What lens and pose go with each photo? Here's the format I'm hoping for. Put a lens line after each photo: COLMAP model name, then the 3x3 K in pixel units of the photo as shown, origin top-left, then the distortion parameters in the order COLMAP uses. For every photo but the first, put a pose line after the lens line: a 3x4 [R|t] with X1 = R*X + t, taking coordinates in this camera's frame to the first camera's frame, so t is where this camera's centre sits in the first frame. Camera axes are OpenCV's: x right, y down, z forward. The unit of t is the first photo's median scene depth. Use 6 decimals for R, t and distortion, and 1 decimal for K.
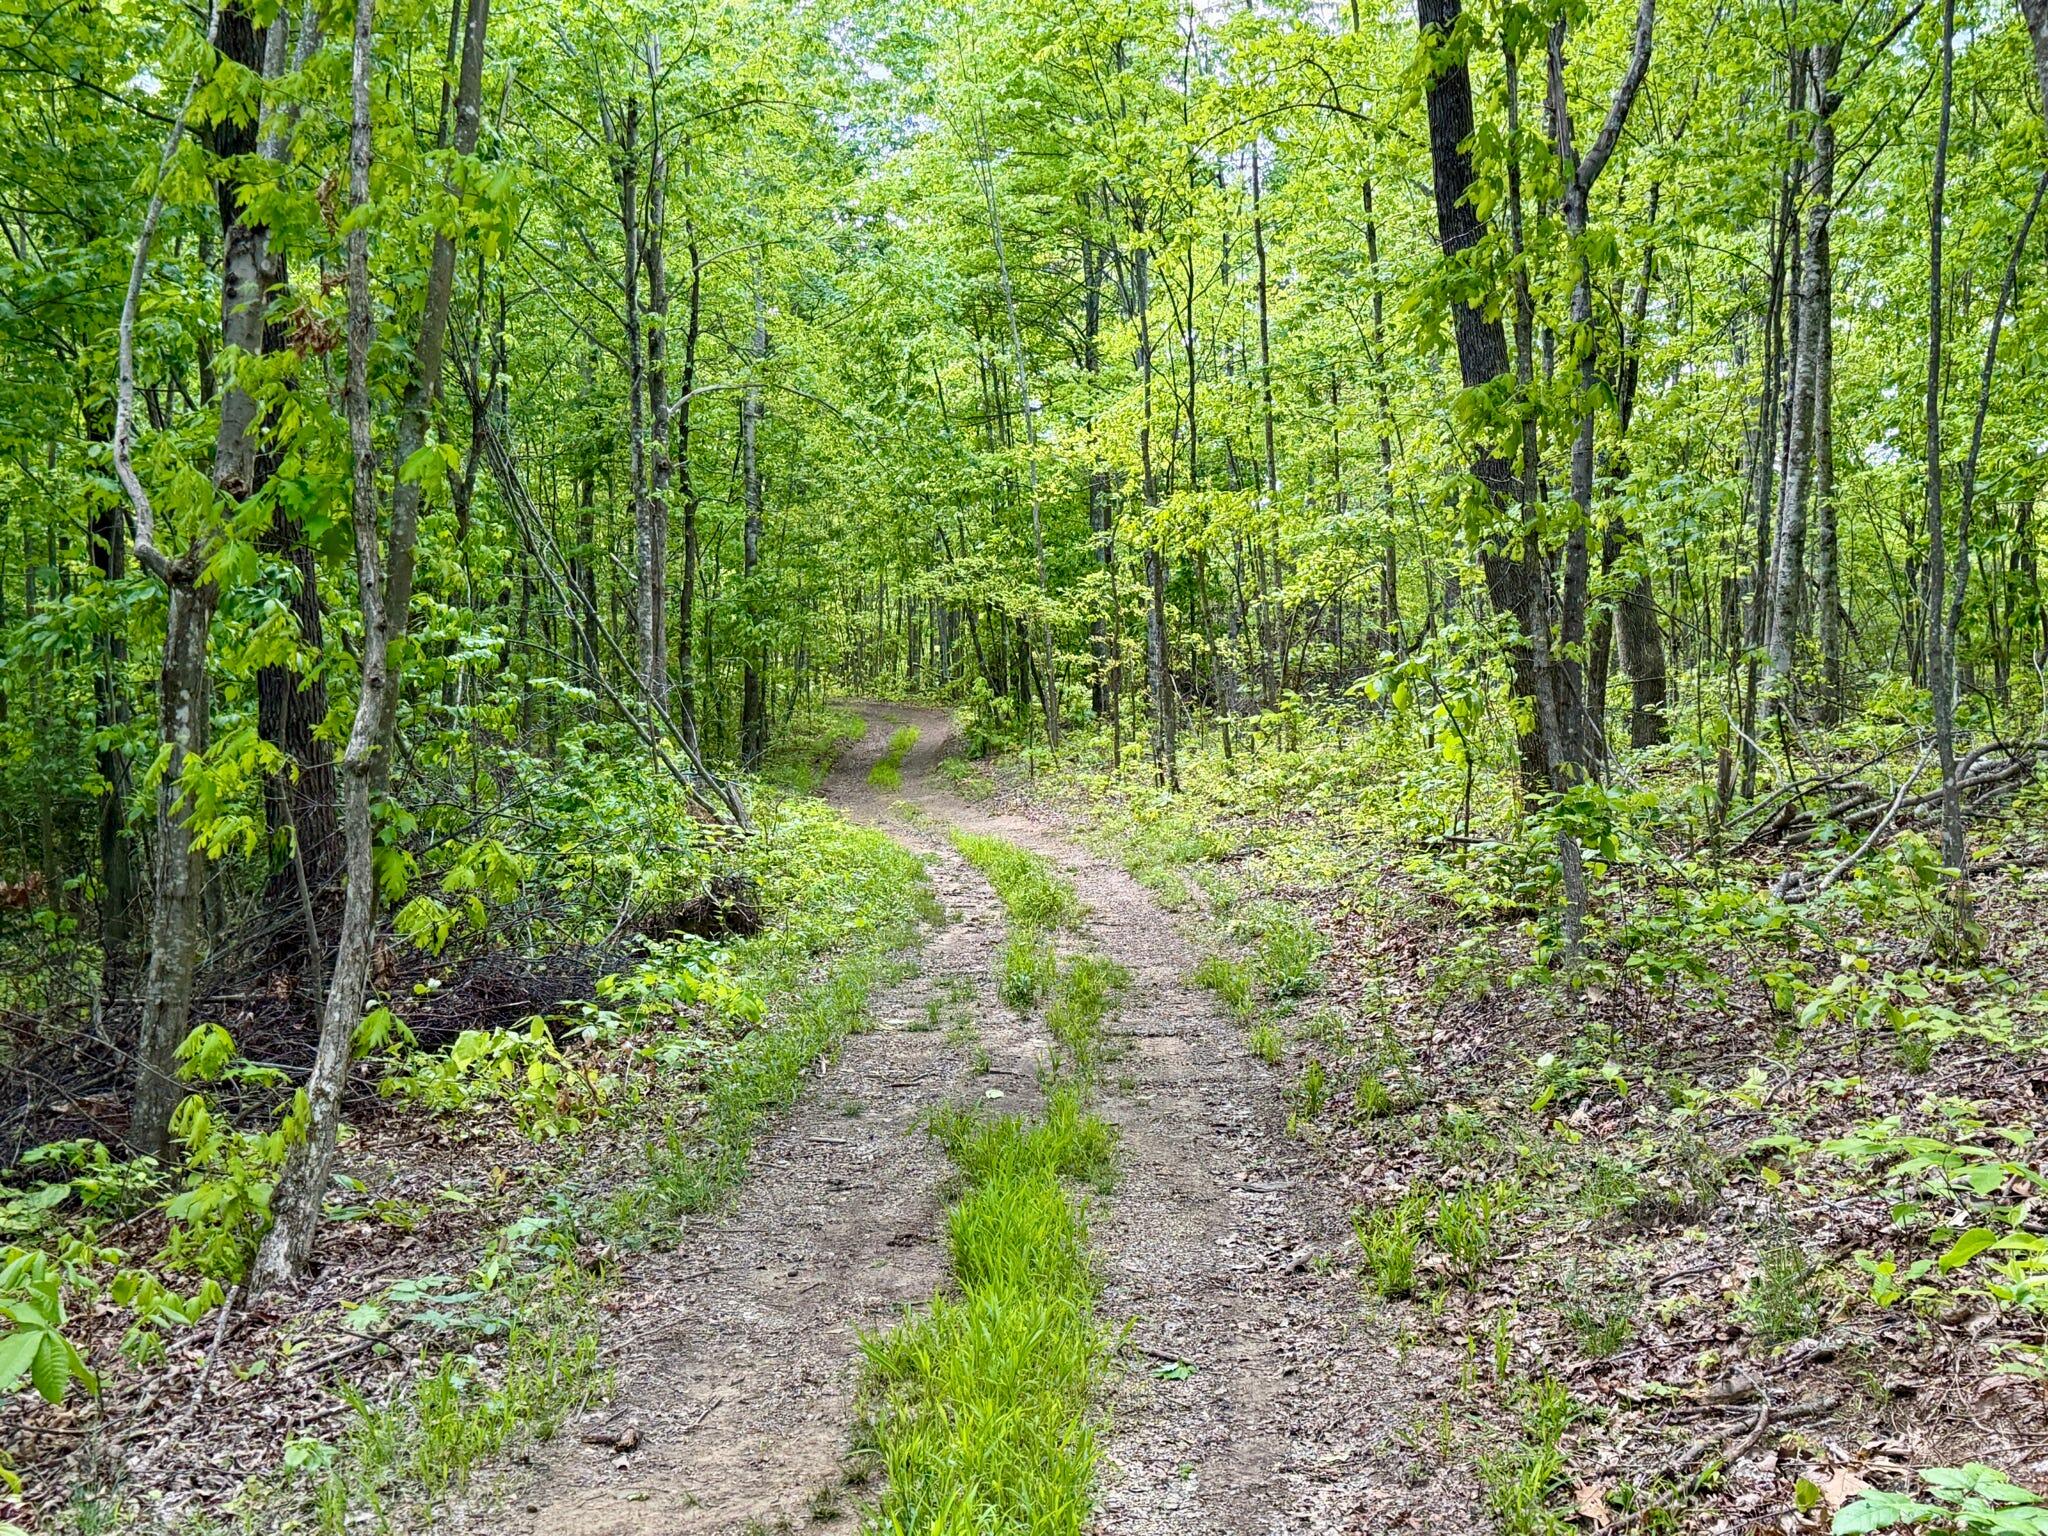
lens RADIAL K [[2932.6, 0, 1024.0], [0, 2932.6, 768.0], [0, 0, 1]] dist [0.009175, 0.002006]
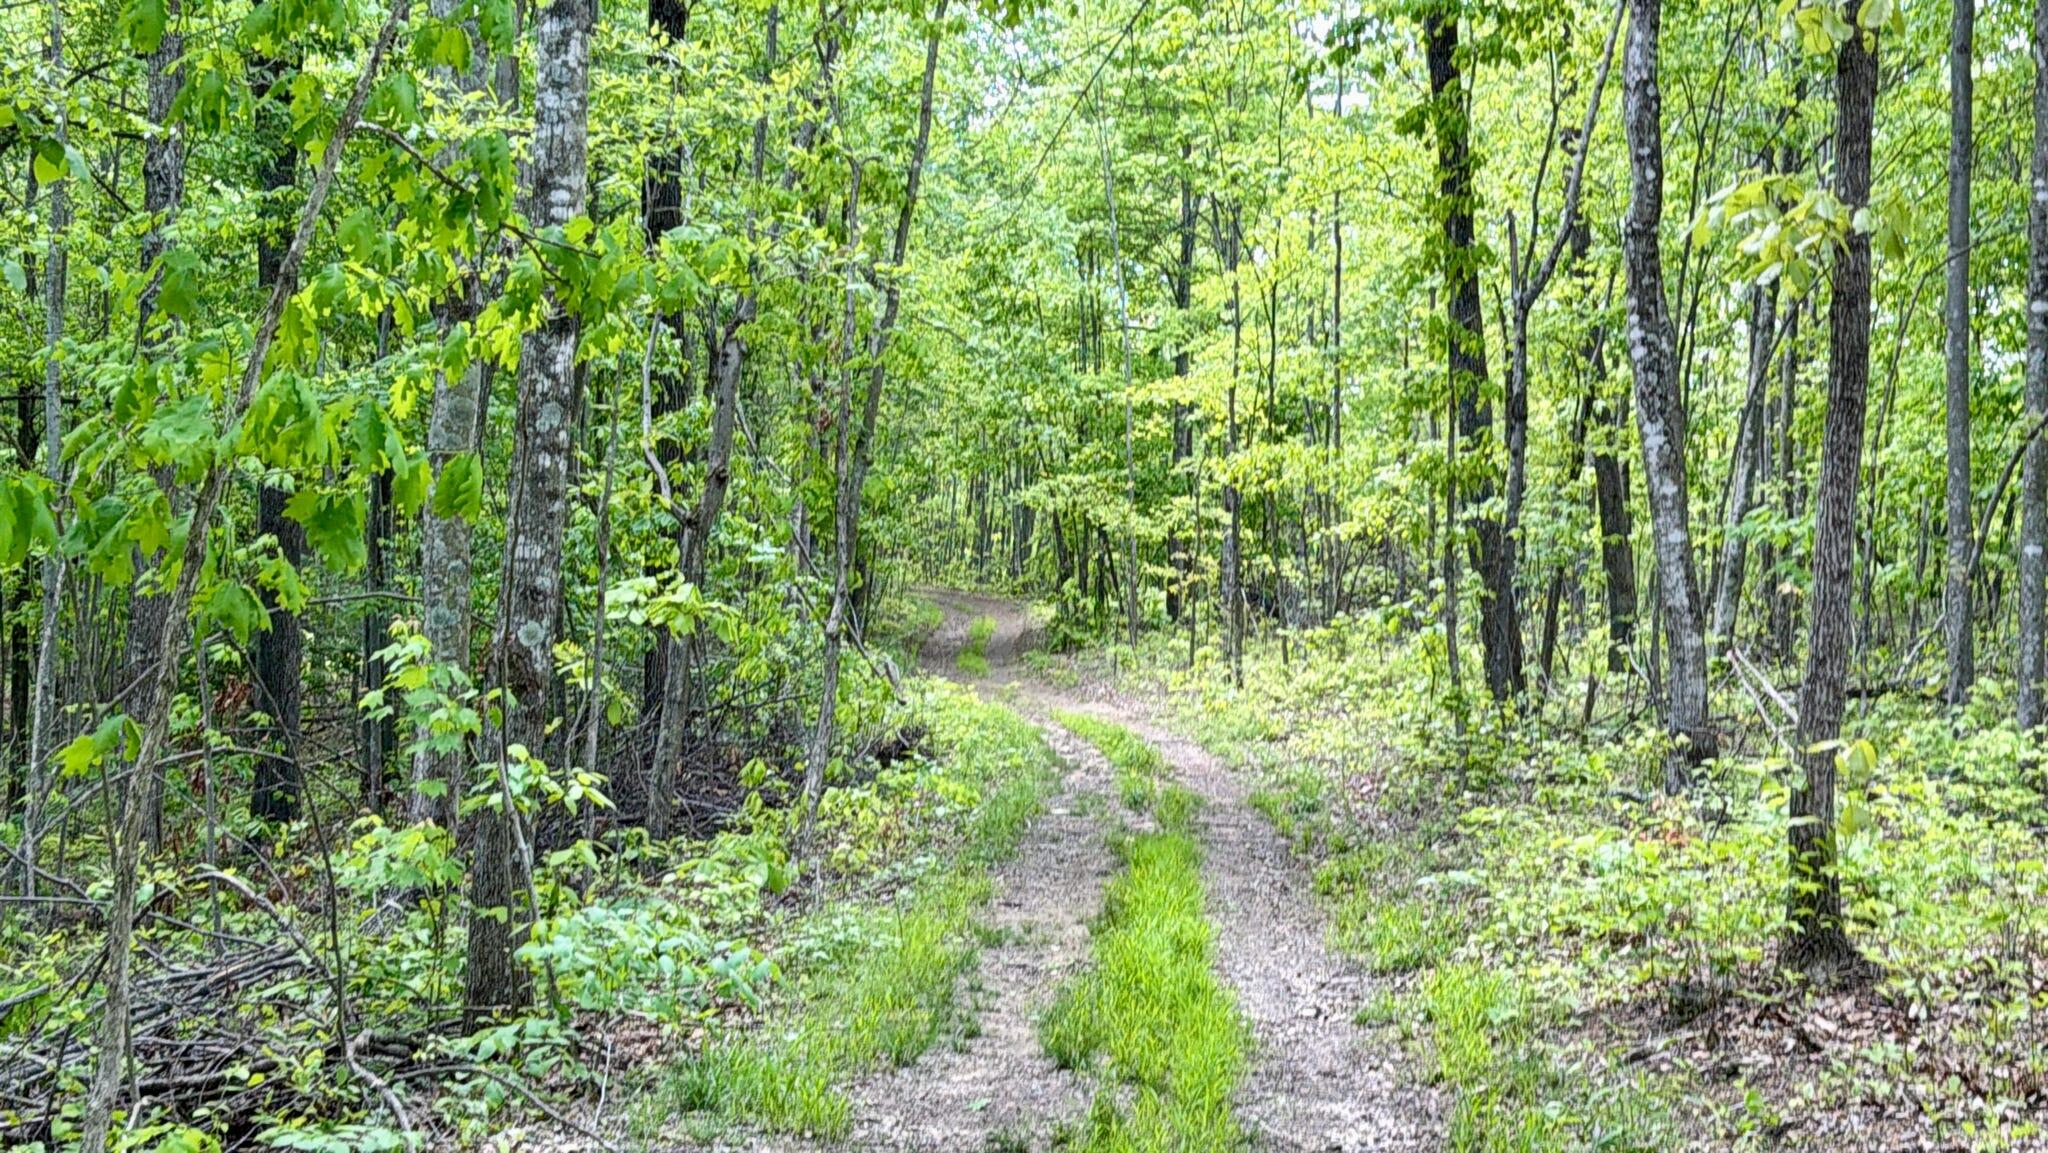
lens RADIAL K [[2842.5, 0, 1024.0], [0, 2842.5, 576.5], [0, 0, 1]] dist [-0.287858, 0.001817]
pose [[0.997817, 0.060497, -0.026483, -0.006846], [-0.061267, 0.997692, -0.029279, 0.001085], [0.024651, 0.030838, 0.999220, -0.129565]]
